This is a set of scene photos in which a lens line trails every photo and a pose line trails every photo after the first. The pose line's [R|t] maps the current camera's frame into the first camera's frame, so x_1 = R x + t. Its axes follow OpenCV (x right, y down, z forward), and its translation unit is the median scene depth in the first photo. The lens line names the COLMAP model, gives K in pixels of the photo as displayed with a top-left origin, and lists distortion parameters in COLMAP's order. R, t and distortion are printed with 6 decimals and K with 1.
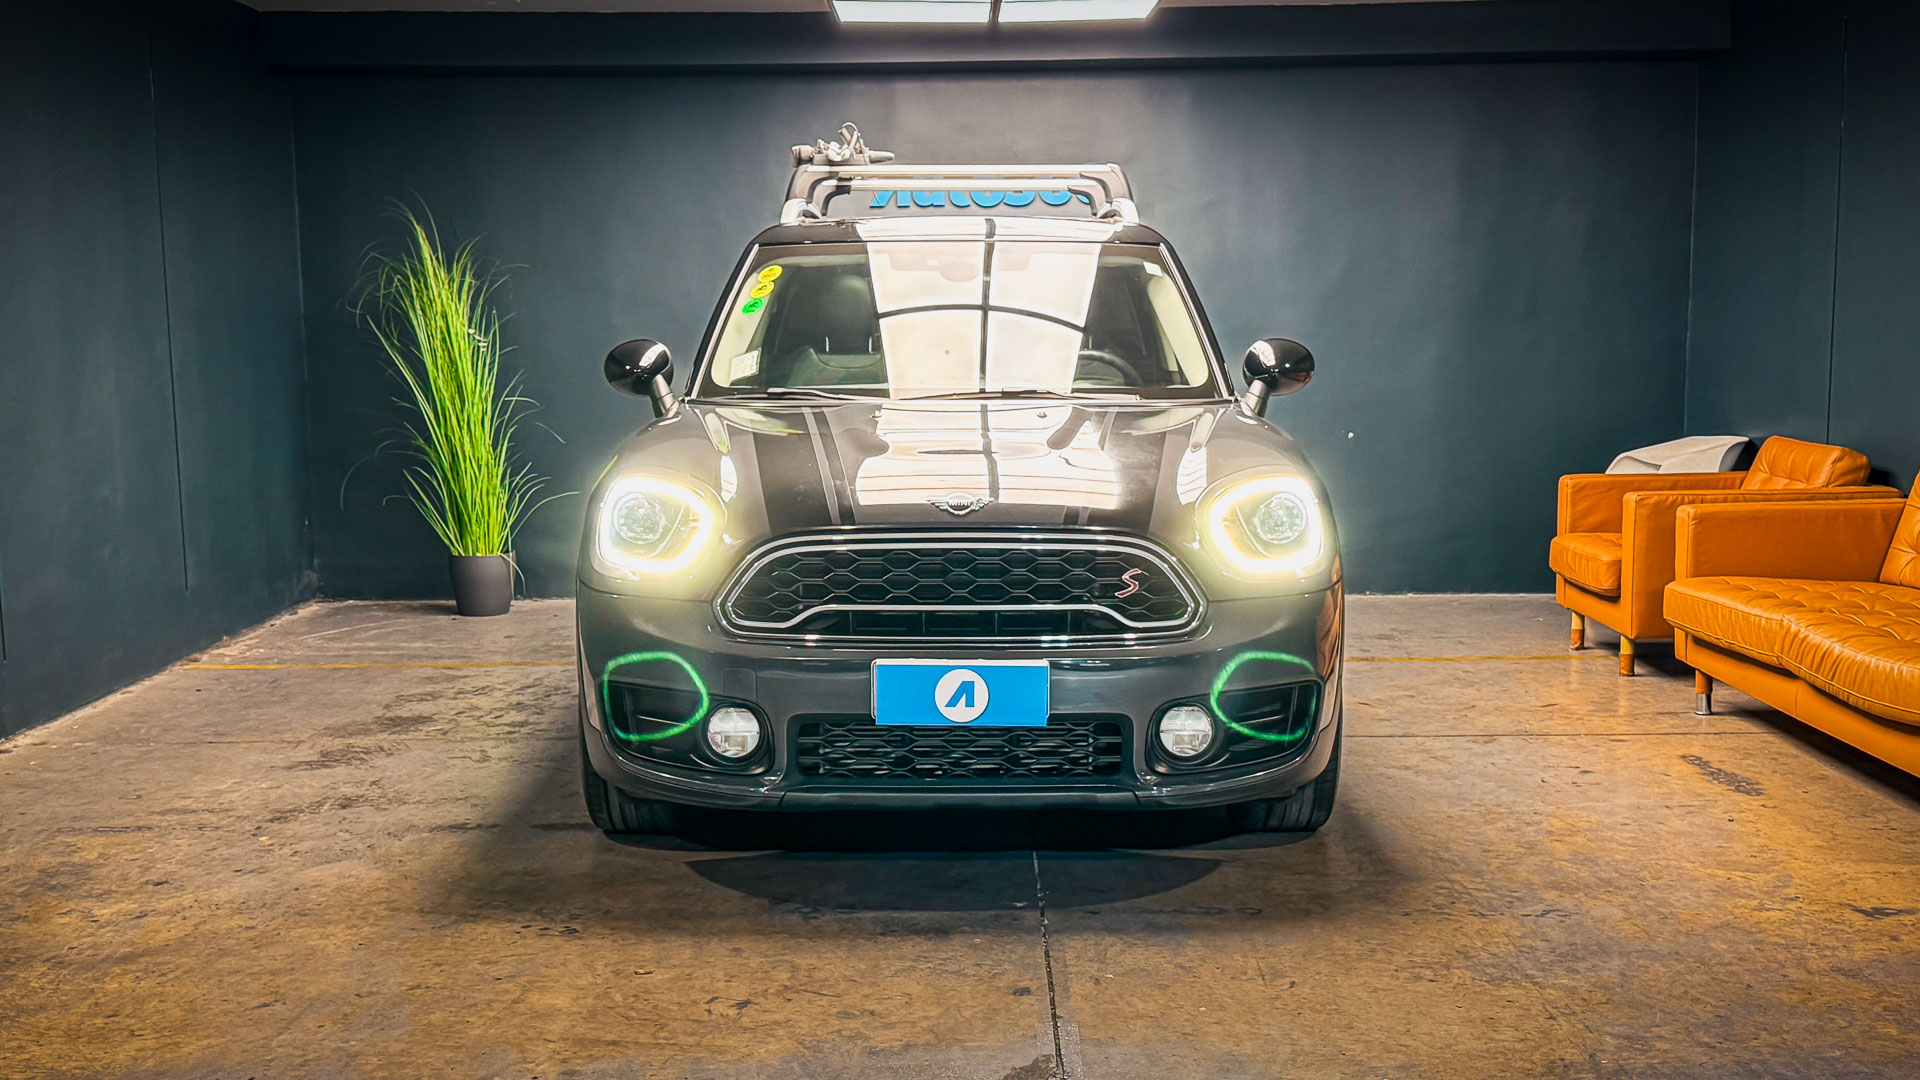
lens RADIAL K [[2136.7, 0, 959.6], [0, 2136.7, 616.9], [0, 0, 1]] dist [0.174962, -0.325186]
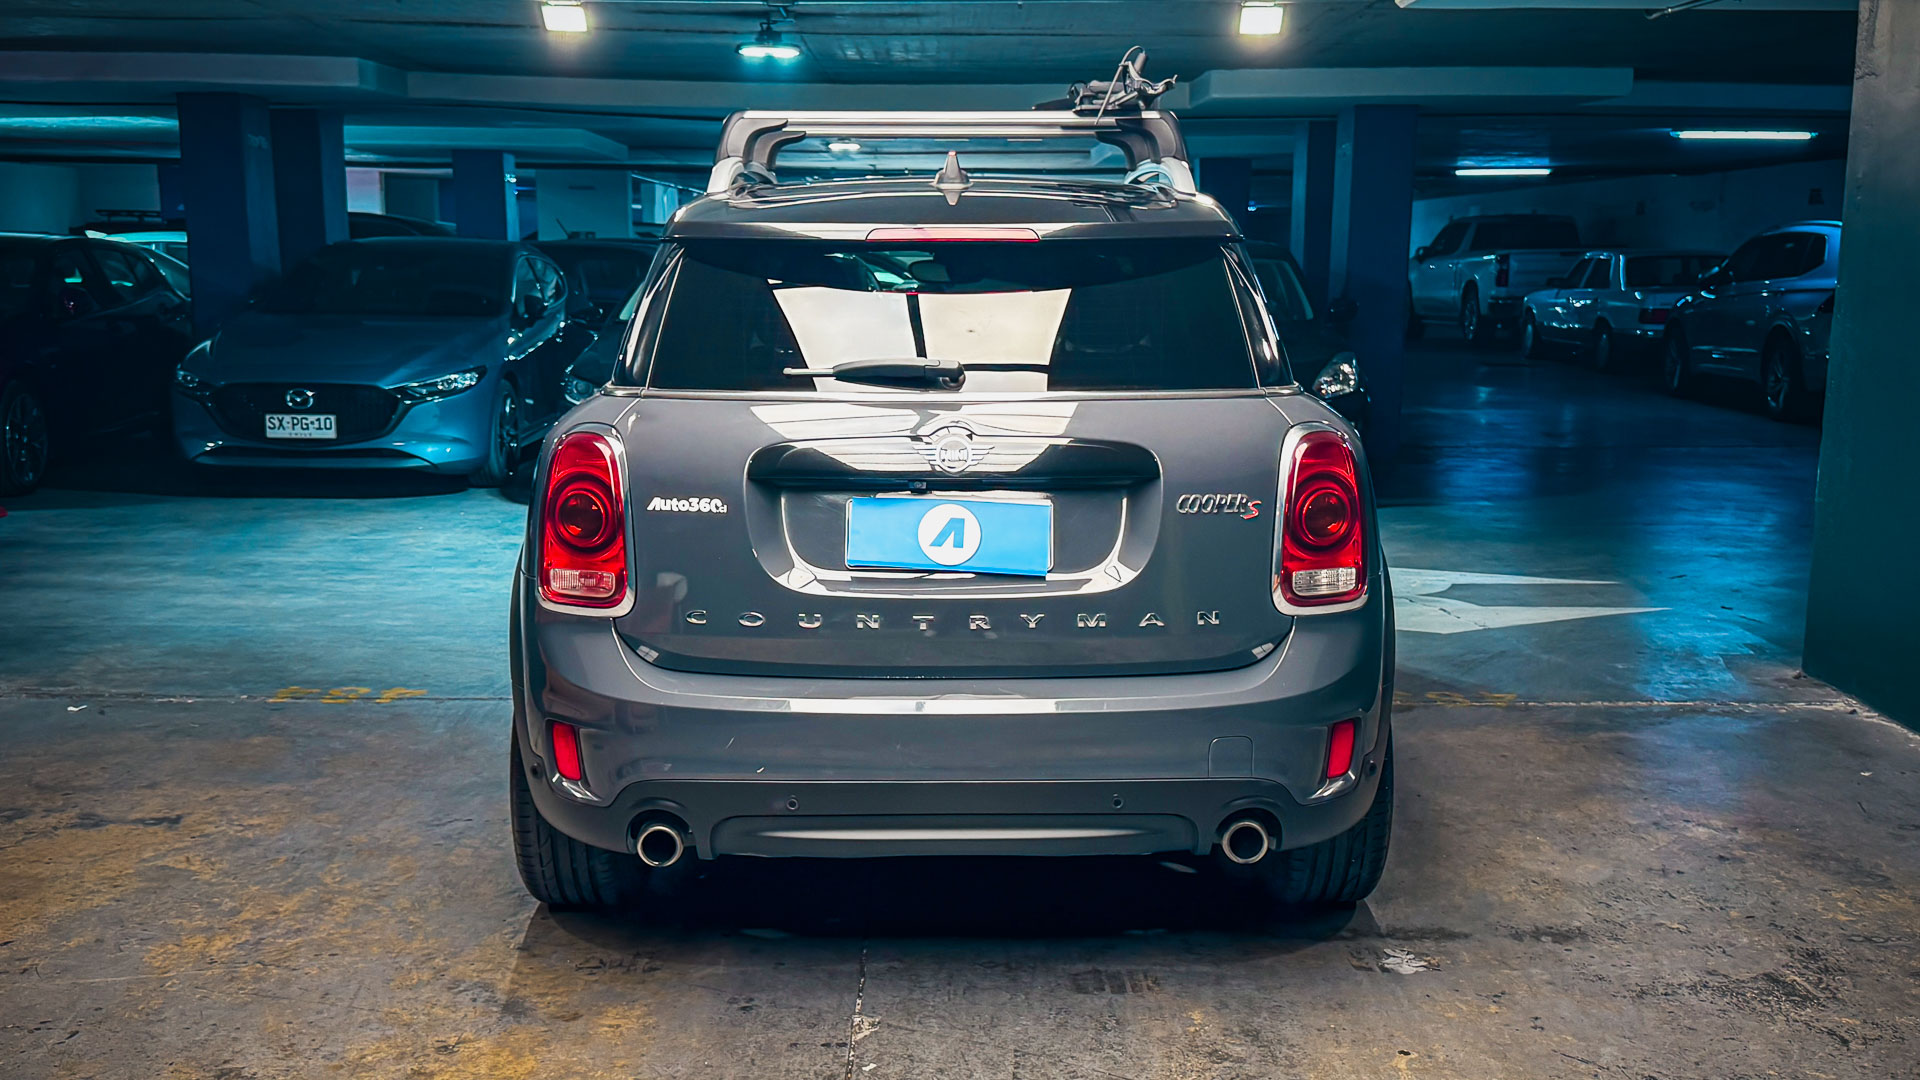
lens RADIAL K [[1961.3, 0, 962.2], [0, 1961.3, 618.3], [0, 0, 1]] dist [0.197228, -0.462044]
pose [[-0.999979, 0.002259, -0.006005, 0.000675], [0.000189, 0.945931, 0.324368, -0.309775], [0.006413, 0.324360, -0.945912, 1.956392]]
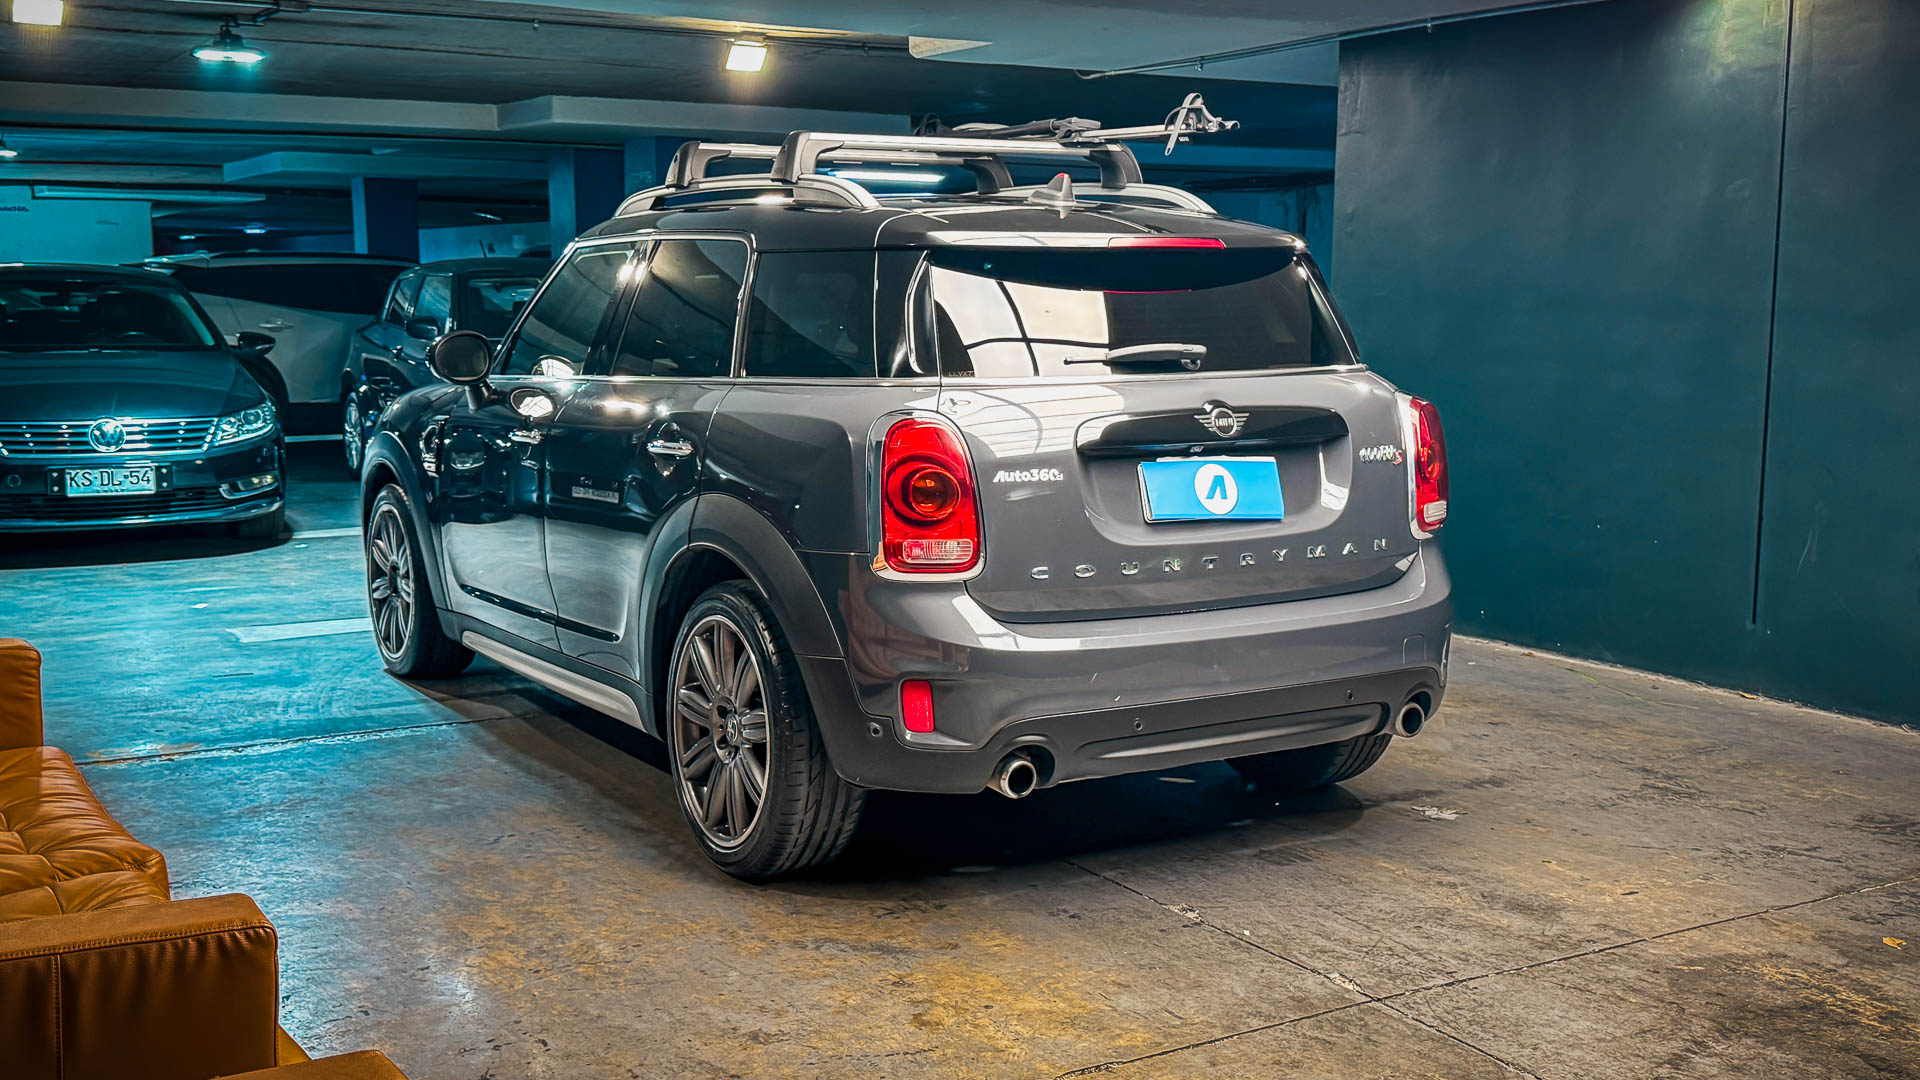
lens RADIAL K [[2042.3, 0, 960.0], [0, 2042.3, 540.0], [0, 0, 1]] dist [0.176363, -0.356037]
pose [[-0.855989, 0.067366, -0.512587, 0.599585], [-0.073226, 0.965681, 0.249196, -0.299433], [0.511782, 0.250844, -0.821679, 1.954549]]
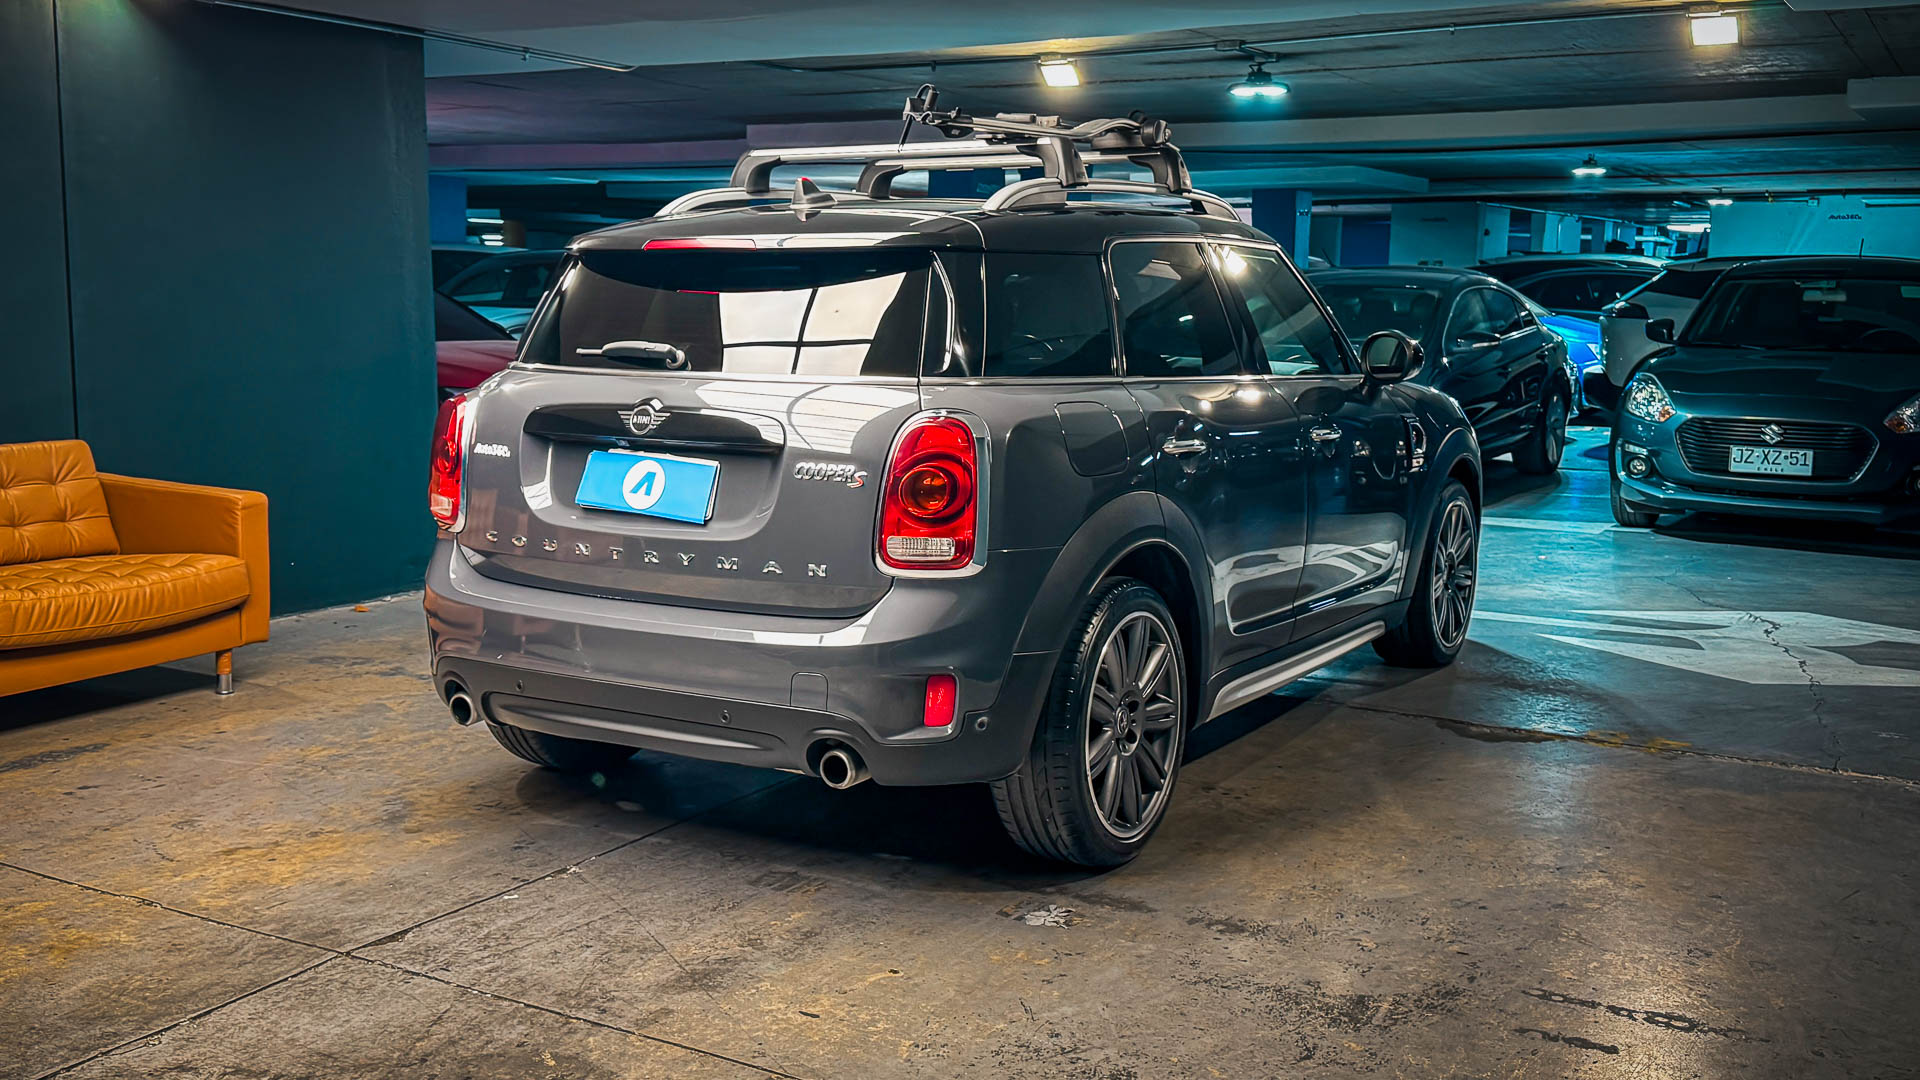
lens RADIAL K [[1853.0, 0, 883.5], [0, 1853.0, 541.4], [0, 0, 1]] dist [0.191563, -0.378341]
pose [[-0.844999, -0.075792, 0.529369, -0.573909], [0.075085, 0.963284, 0.257771, -0.287723], [-0.529470, 0.257564, -0.808283, 1.890262]]
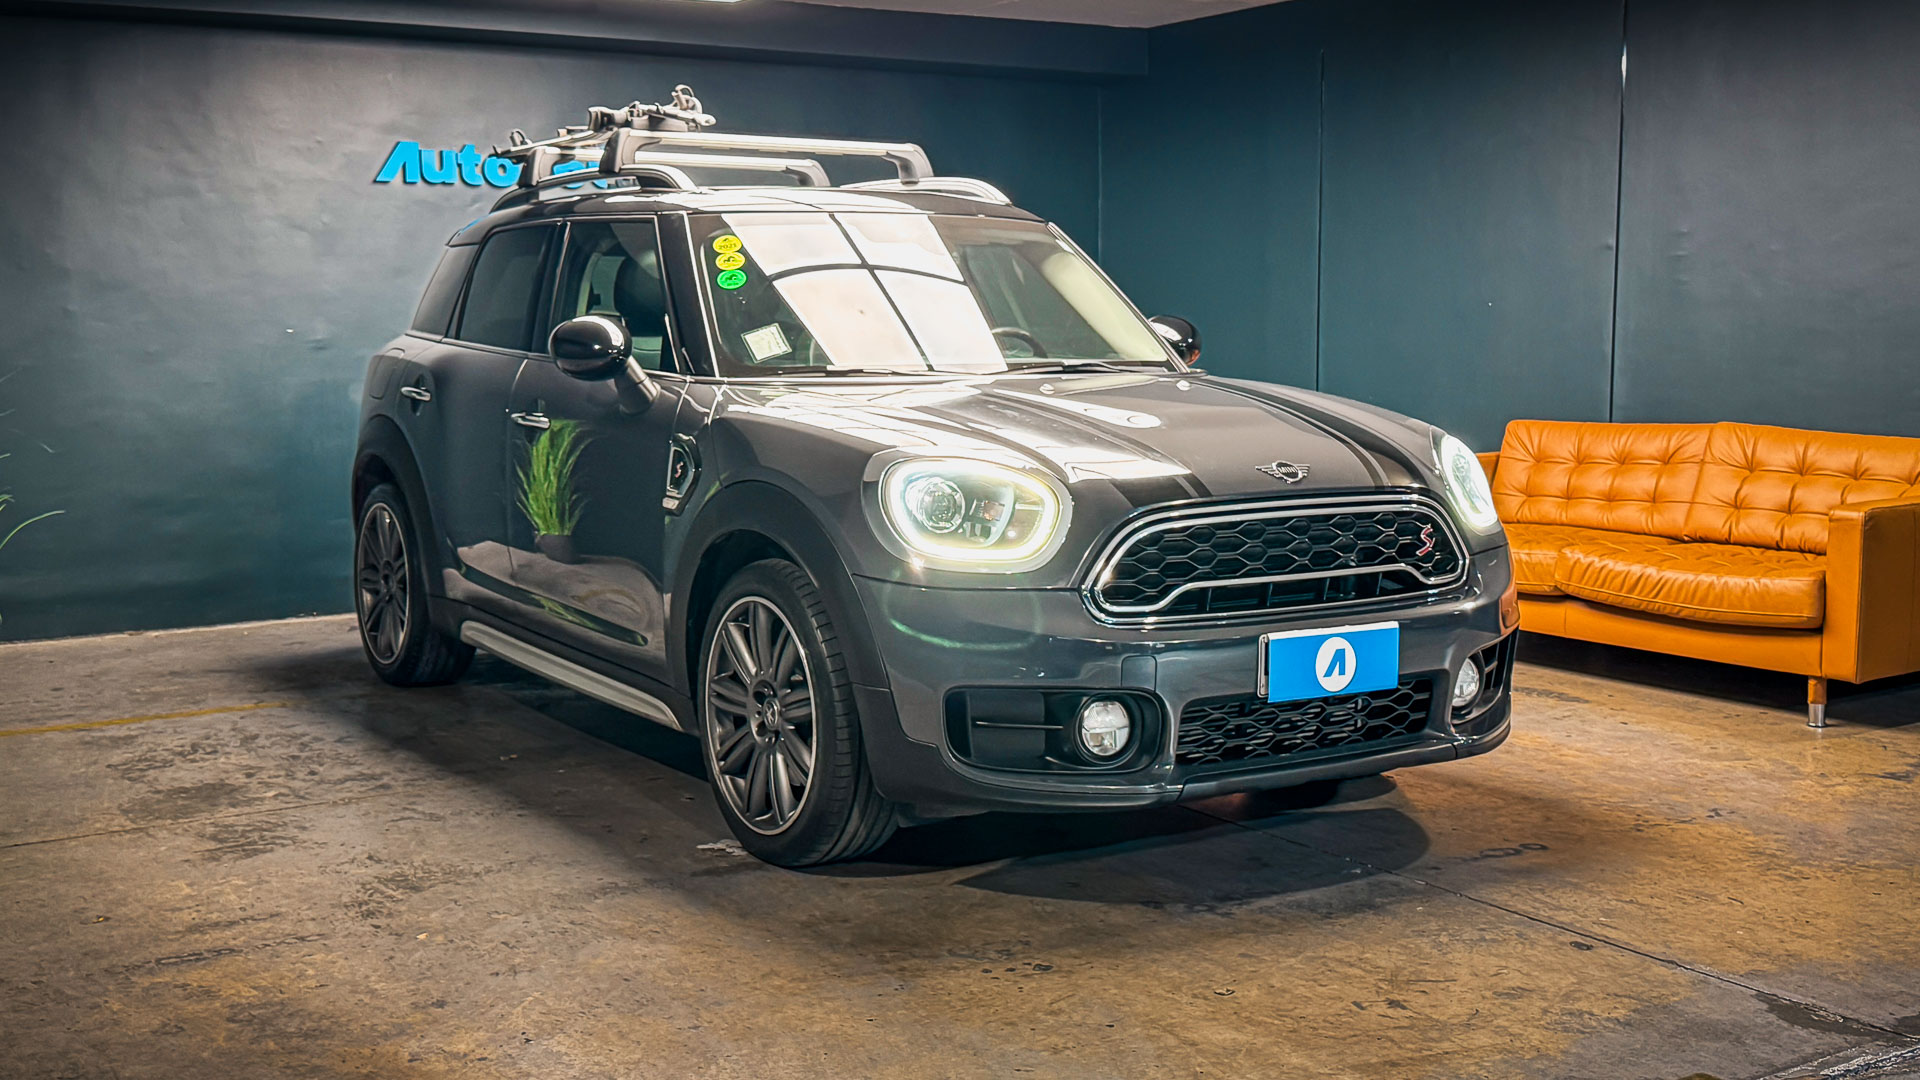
lens RADIAL K [[2042.3, 0, 960.0], [0, 2042.3, 540.0], [0, 0, 1]] dist [0.176363, -0.356037]
pose [[0.848154, -0.058027, 0.526561, -0.620001], [0.075886, 0.997040, -0.012359, -0.020918], [-0.524286, 0.050441, 0.850047, 0.277122]]
